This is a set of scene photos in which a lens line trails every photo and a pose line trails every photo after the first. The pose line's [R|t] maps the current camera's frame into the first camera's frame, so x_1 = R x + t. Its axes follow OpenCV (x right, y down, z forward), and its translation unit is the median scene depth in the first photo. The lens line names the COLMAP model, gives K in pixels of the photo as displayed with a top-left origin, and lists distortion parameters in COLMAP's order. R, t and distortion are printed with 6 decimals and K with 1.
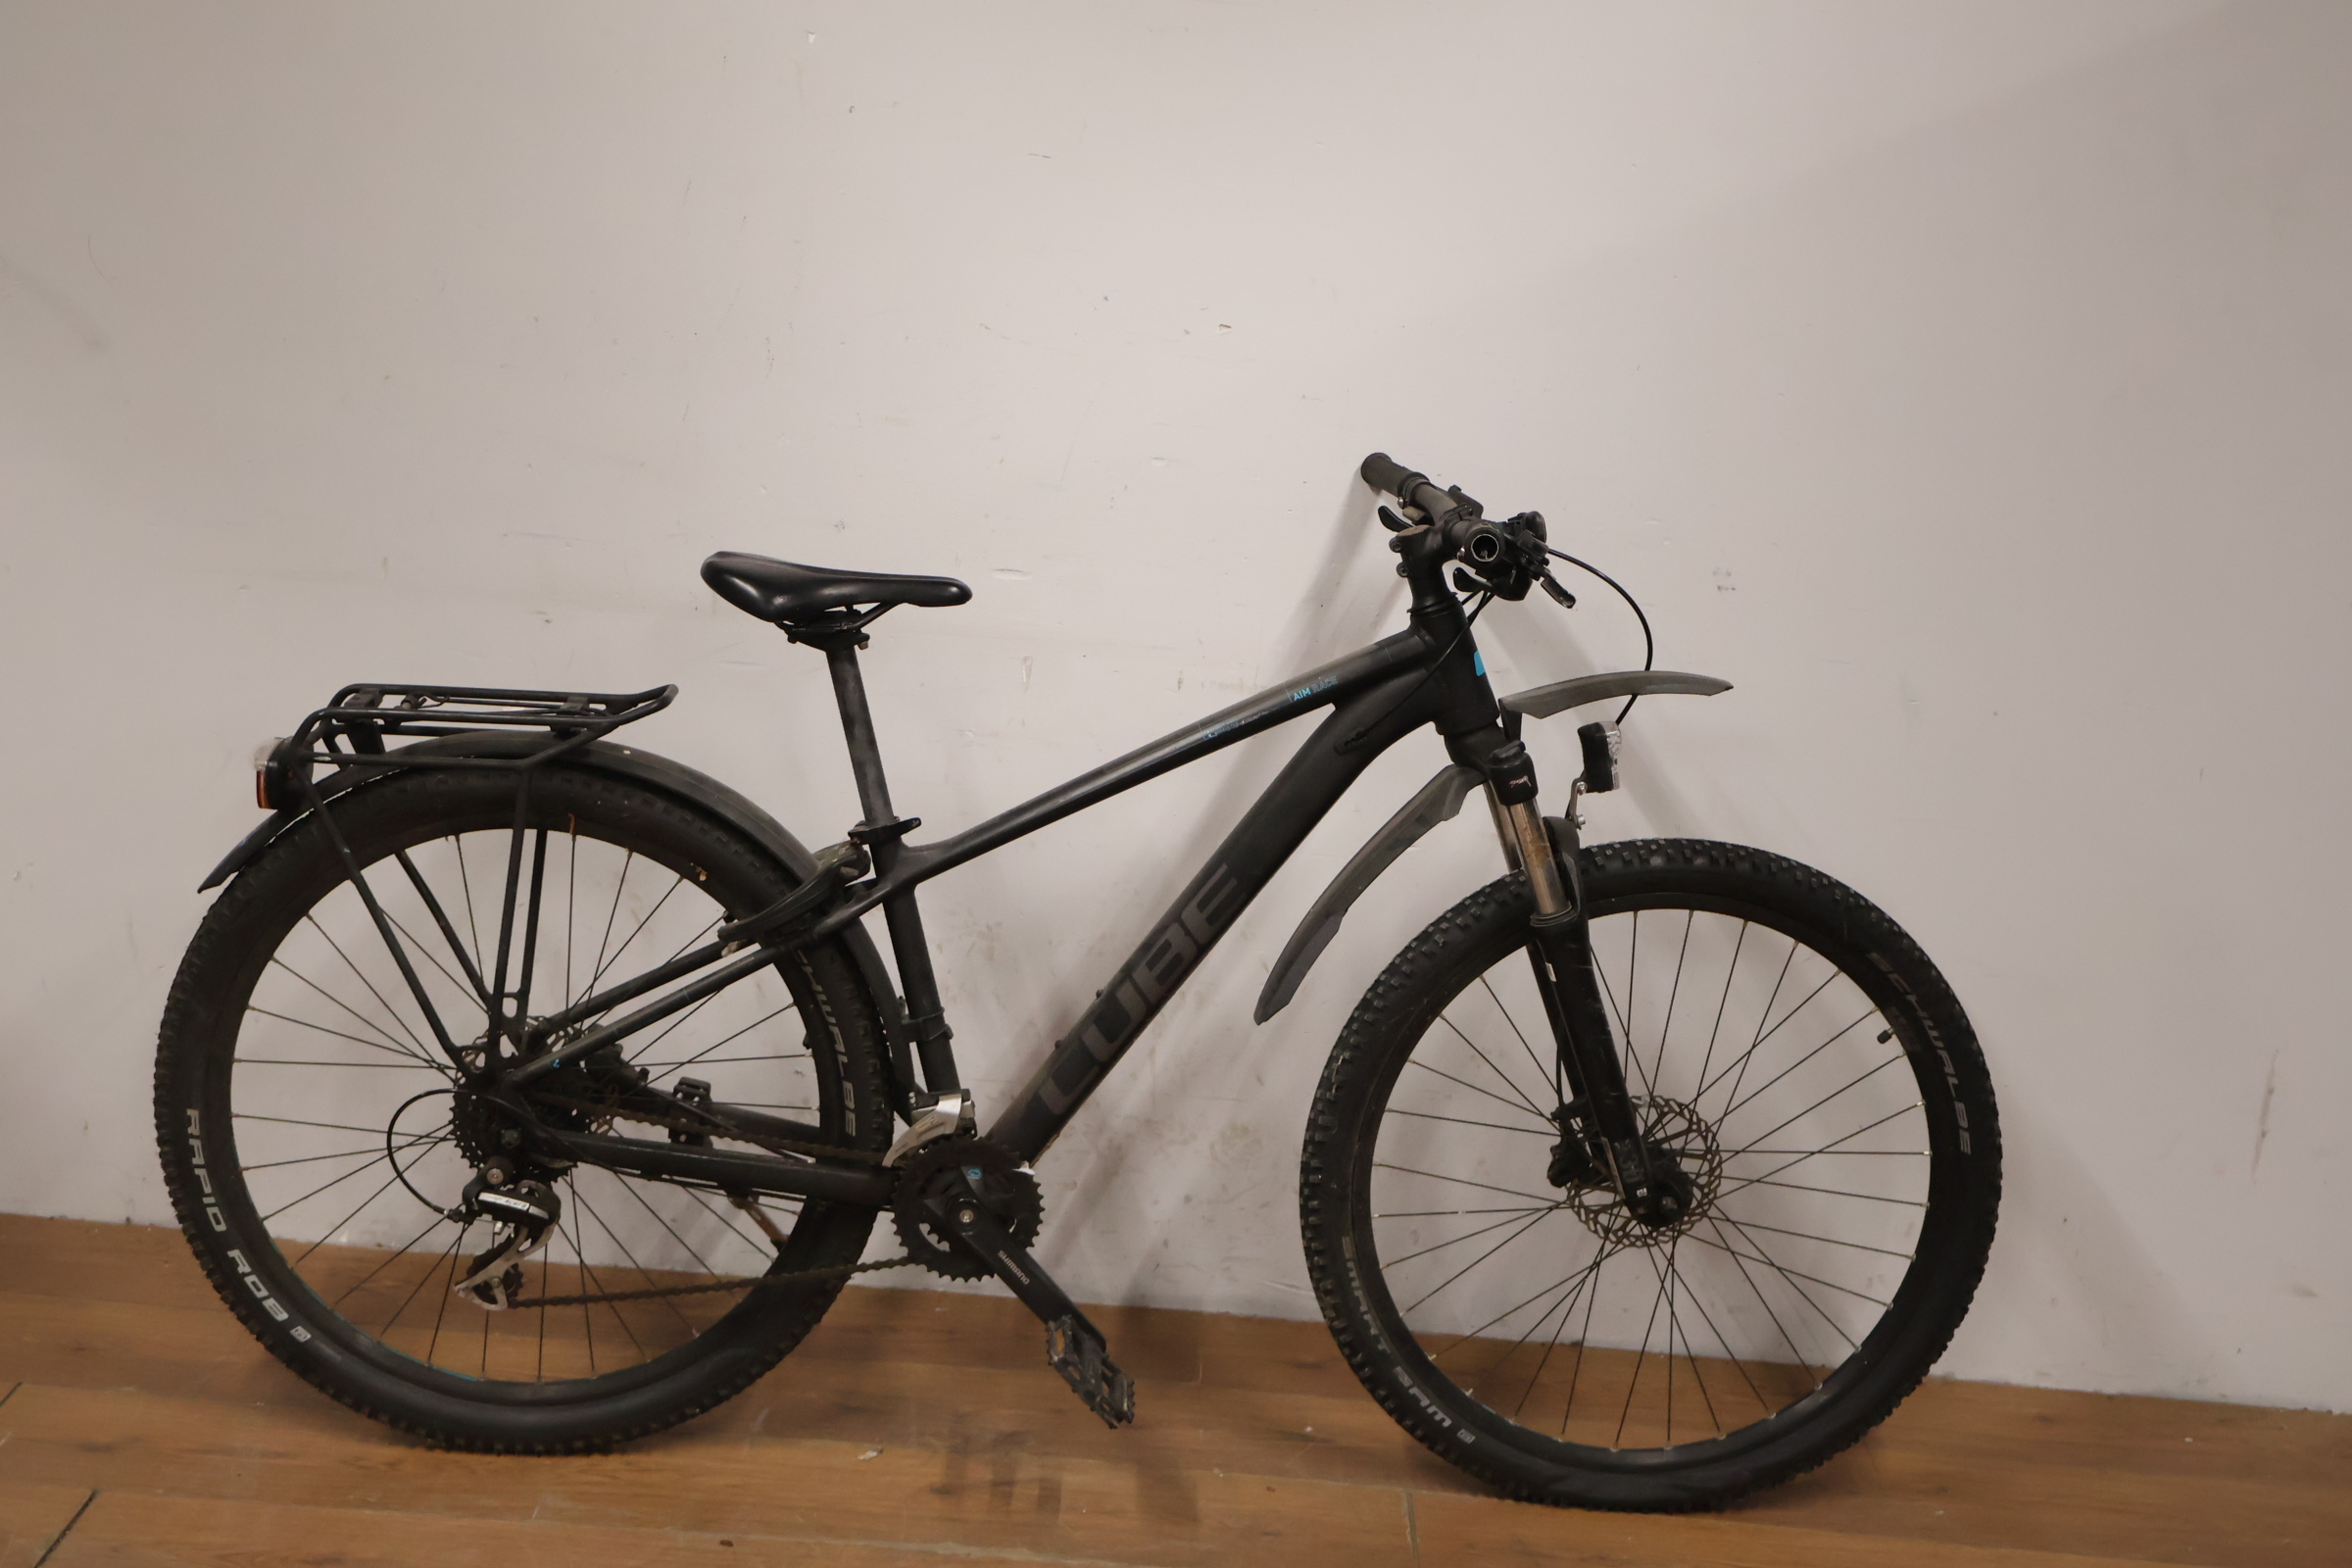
lens RADIAL K [[2921.6, 0, 1139.9], [0, 2921.6, 783.2], [0, 0, 1]] dist [0.009287, -0.020605]
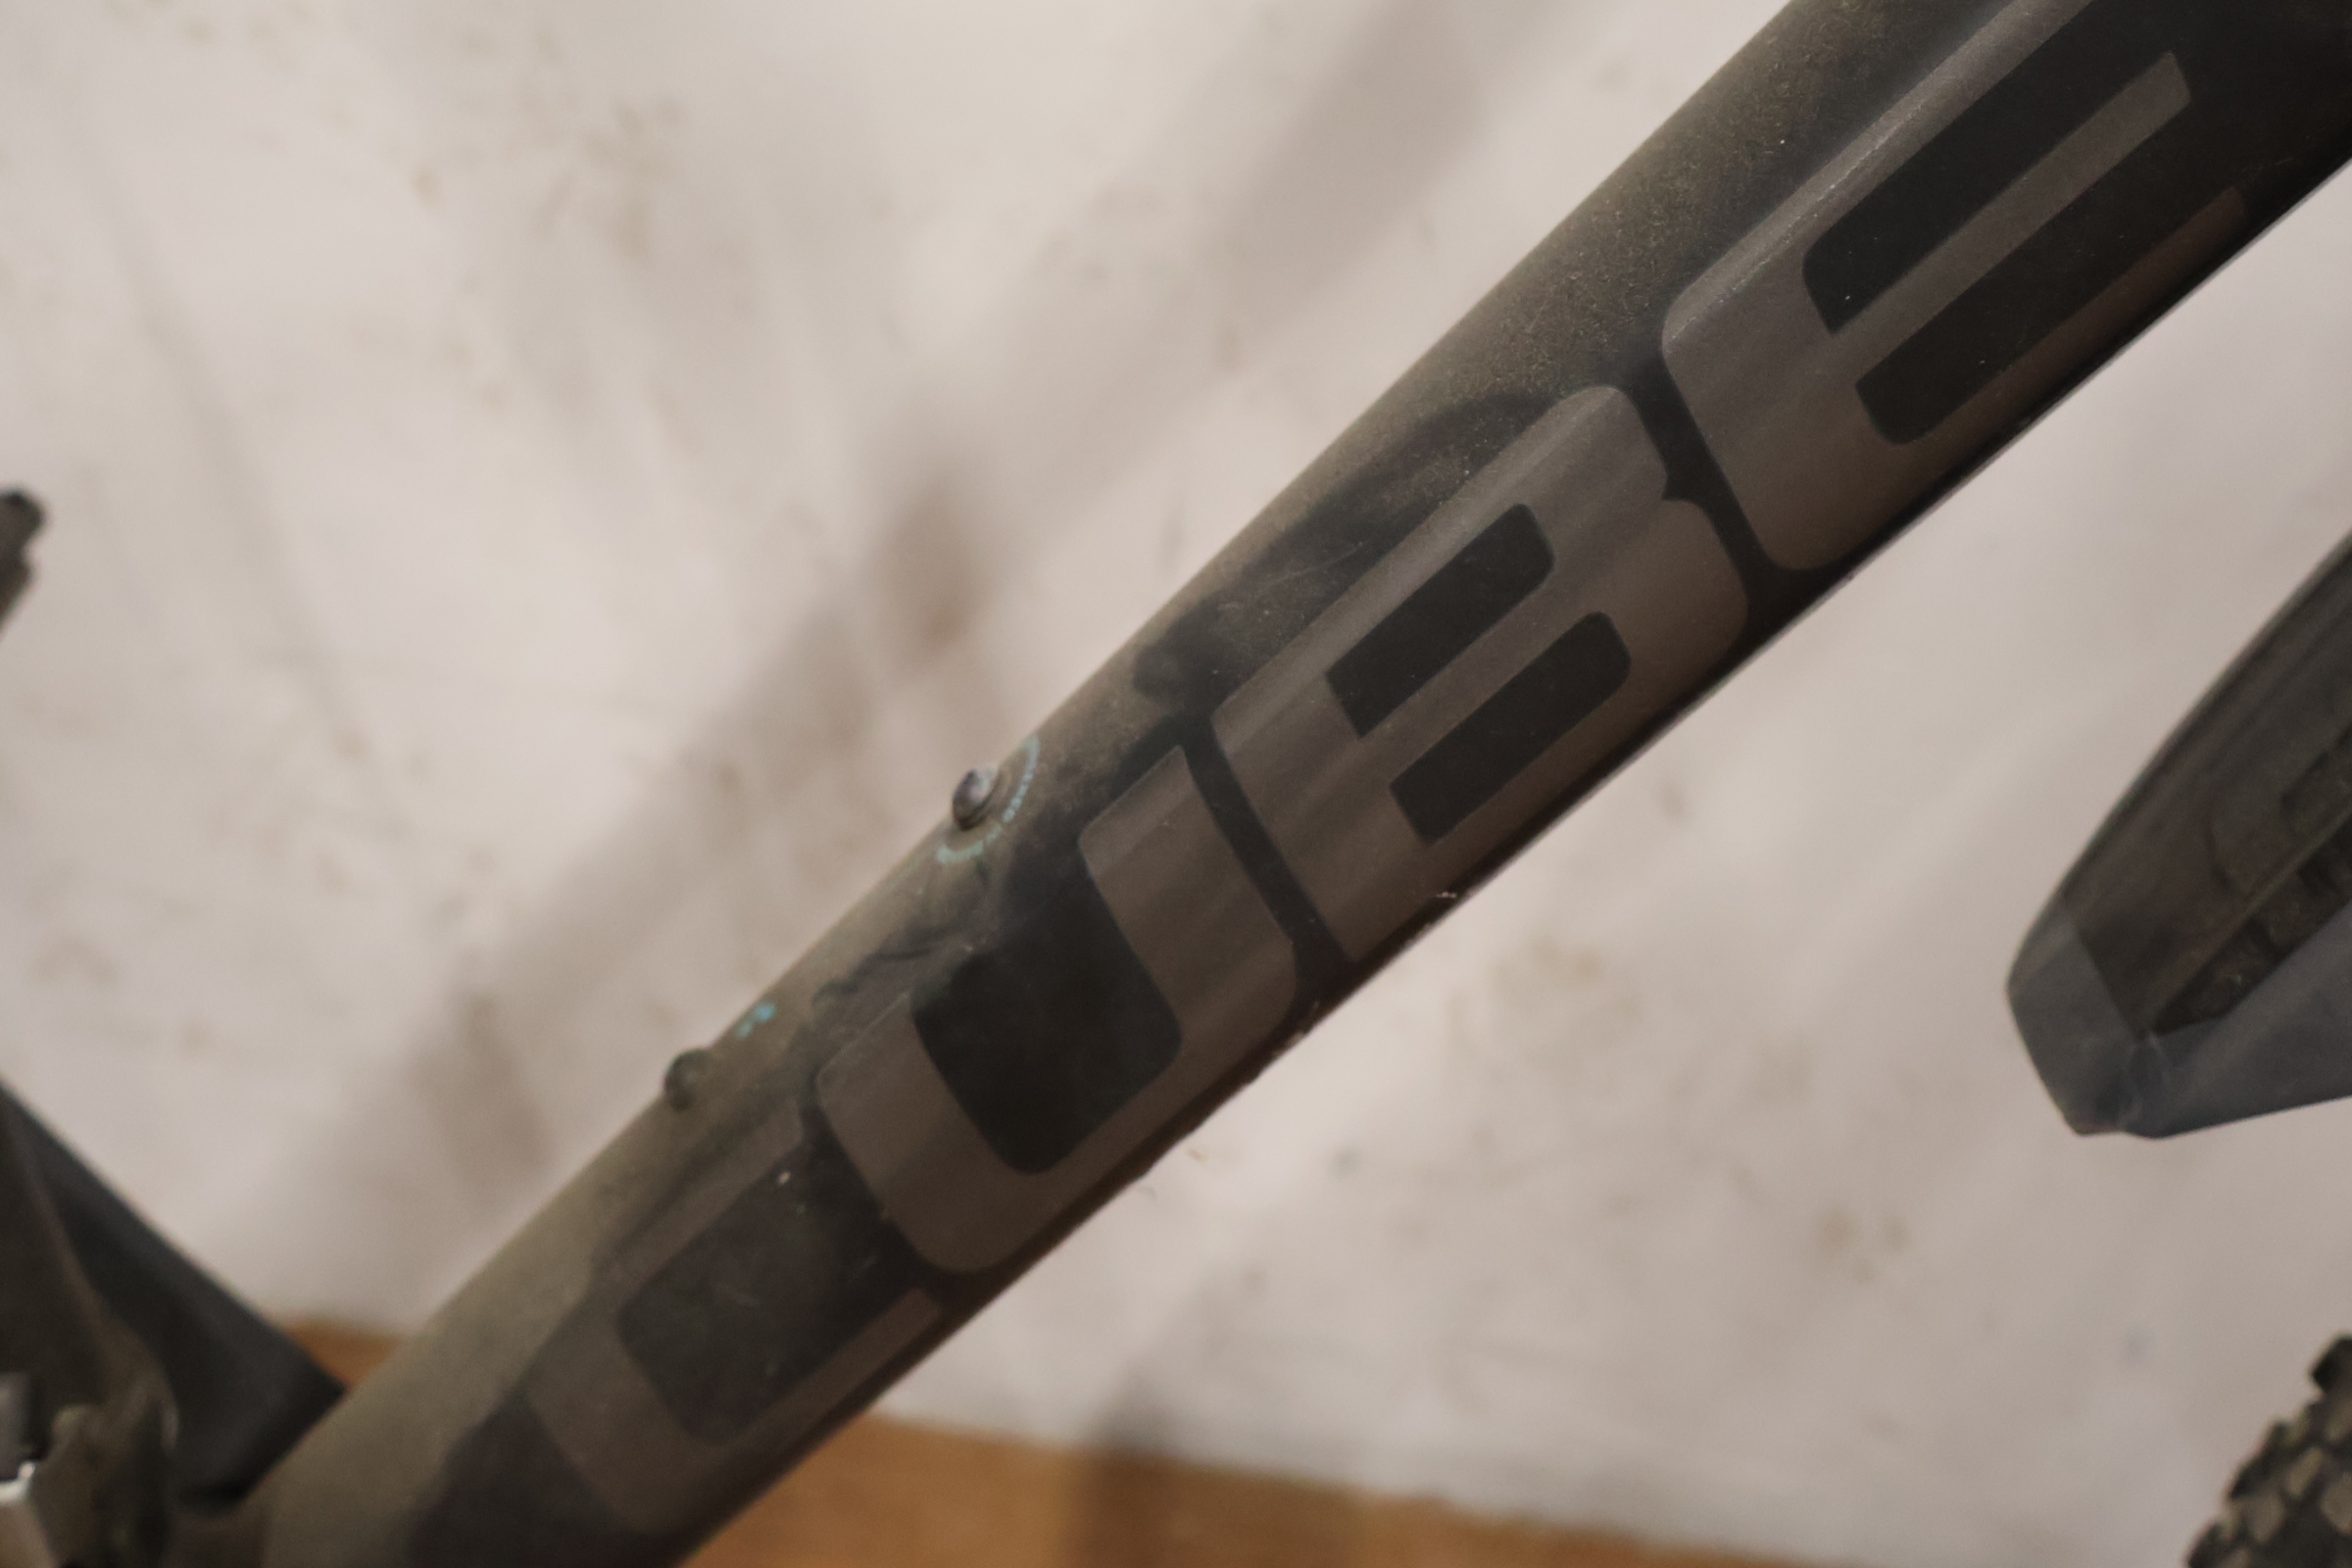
lens RADIAL K [[2965.2, 0, 1176.0], [0, 2965.2, 784.0], [0, 0, 1]] dist [-0.009263, -0.009402]
pose [[0.996021, 0.089081, 0.002635, -0.004422], [-0.085496, 0.946763, 0.310372, 0.025602], [0.025153, -0.309362, 0.950611, 0.864317]]
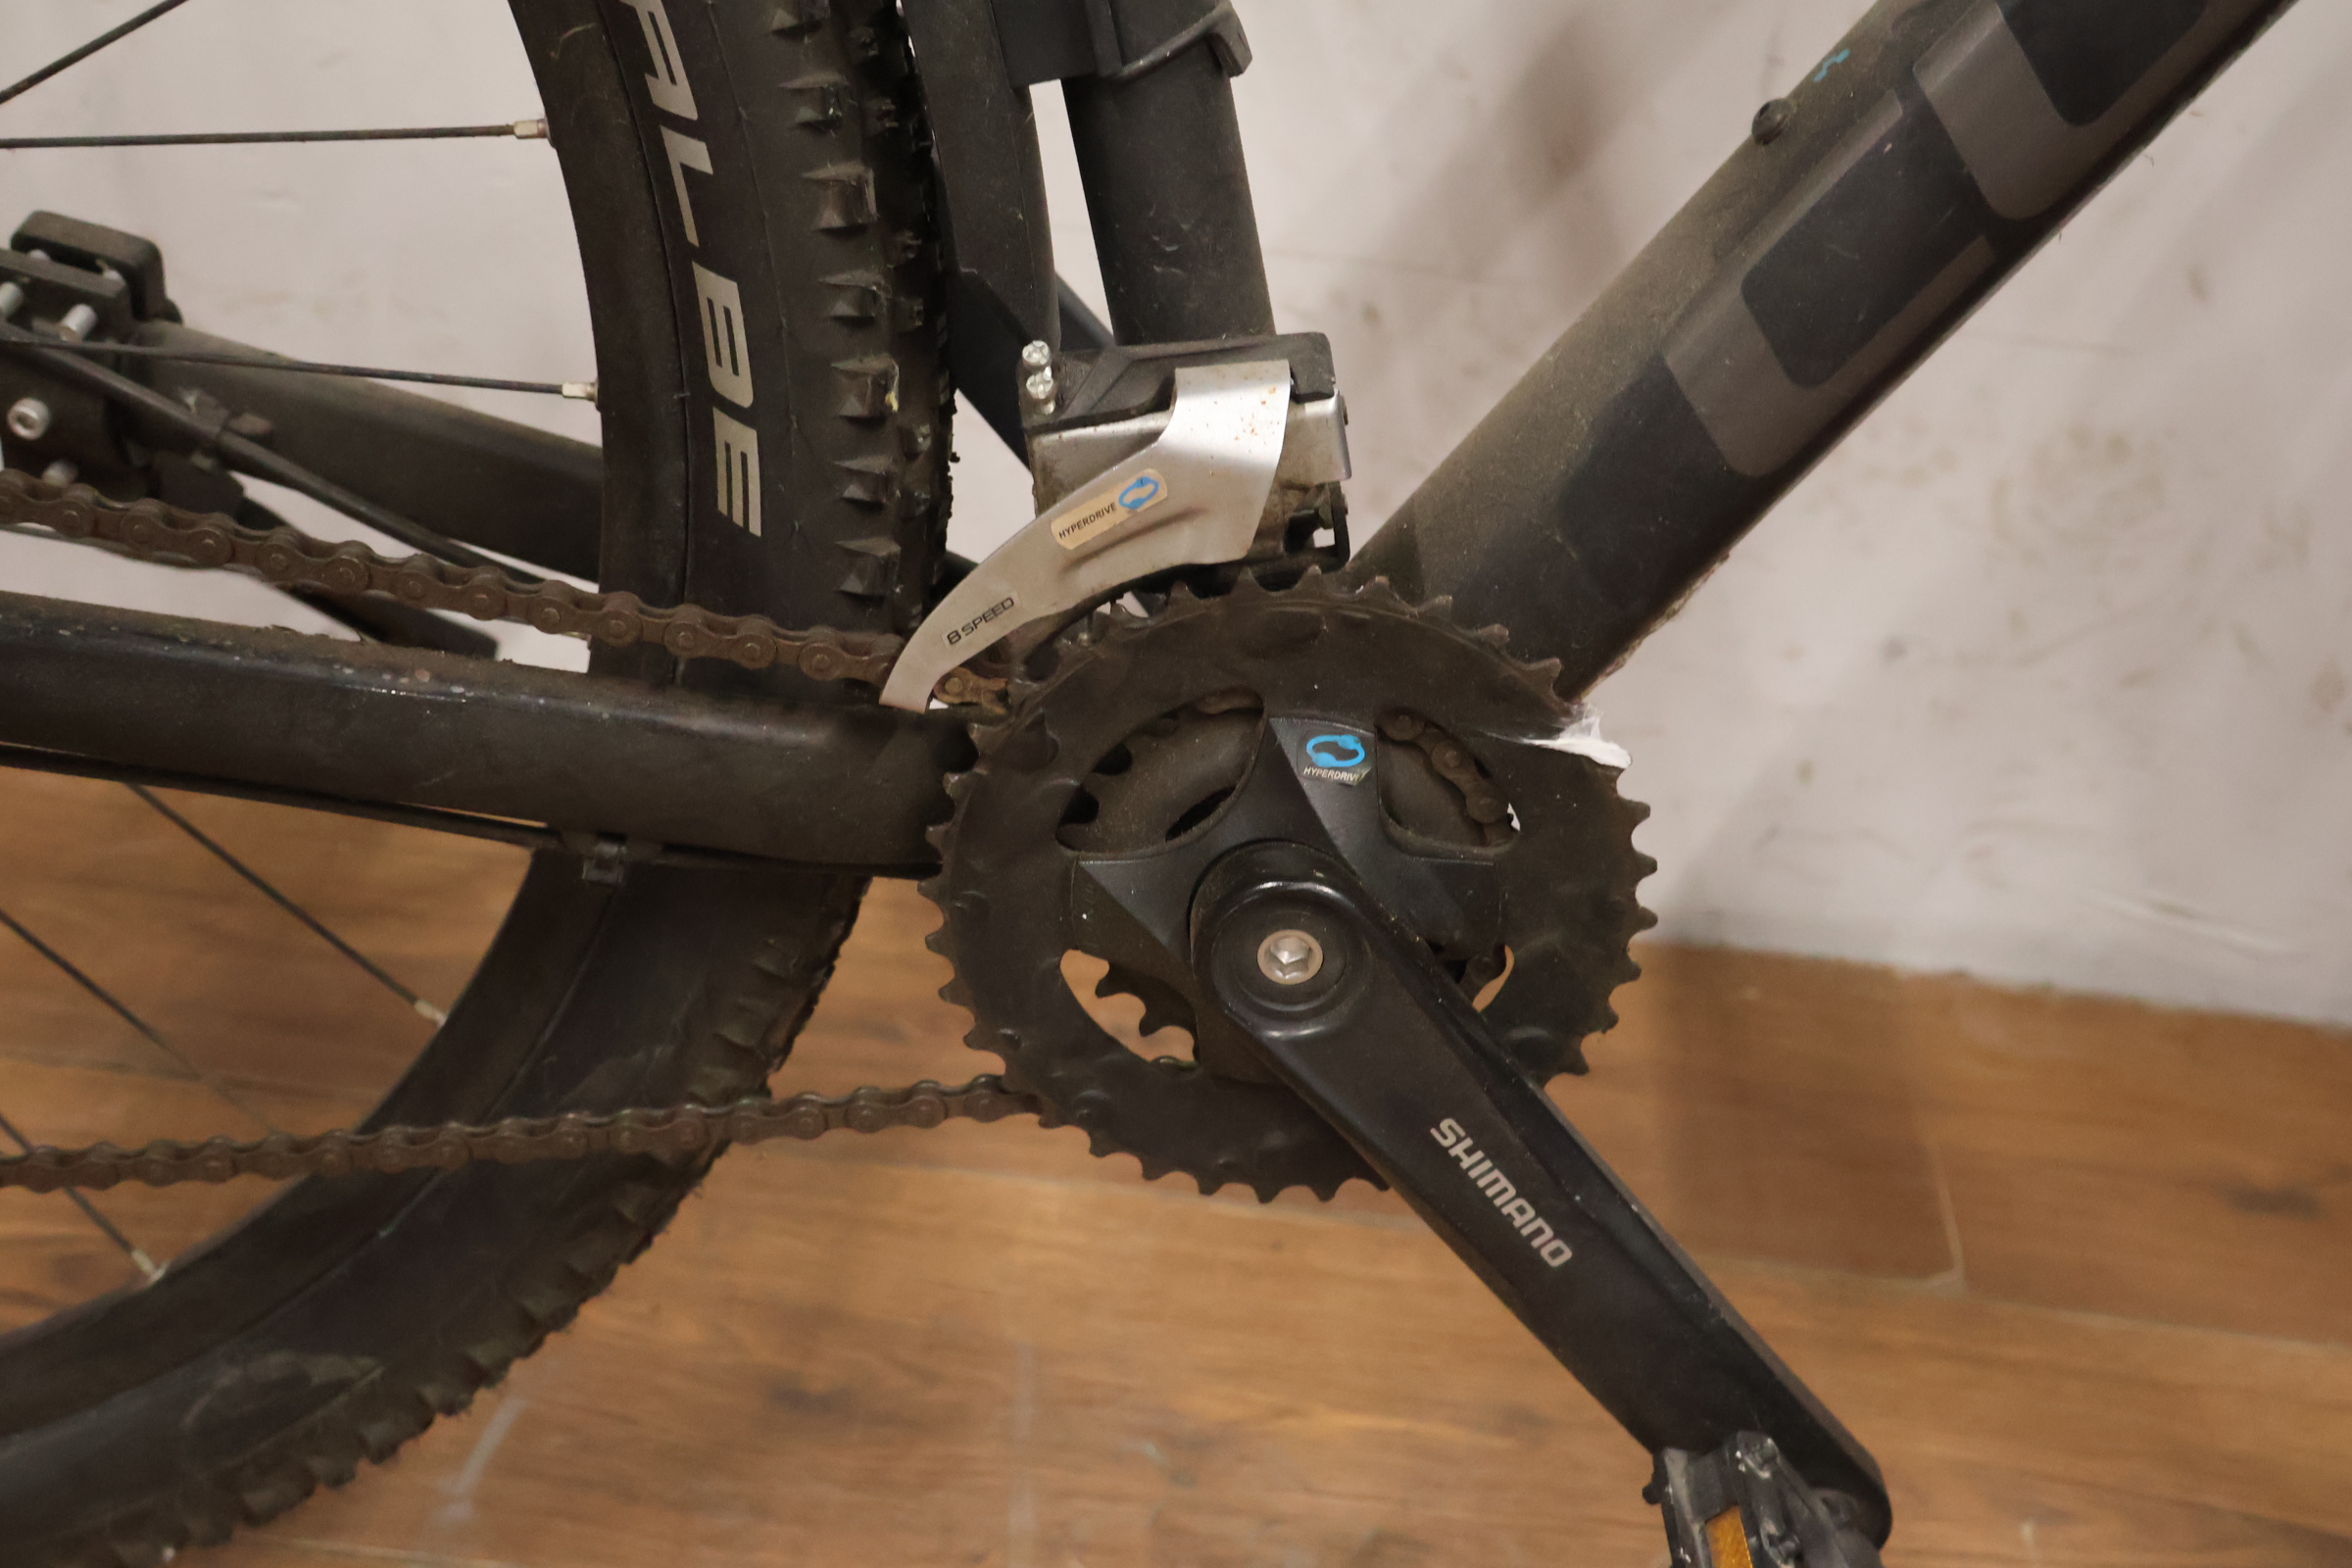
lens RADIAL K [[2921.6, 0, 1139.9], [0, 2921.6, 783.2], [0, 0, 1]] dist [0.009287, -0.020605]
pose [[0.998093, 0.044773, -0.042485, -0.060810], [-0.030475, 0.956053, 0.291607, 0.076020], [0.053674, -0.289757, 0.955594, 0.796334]]
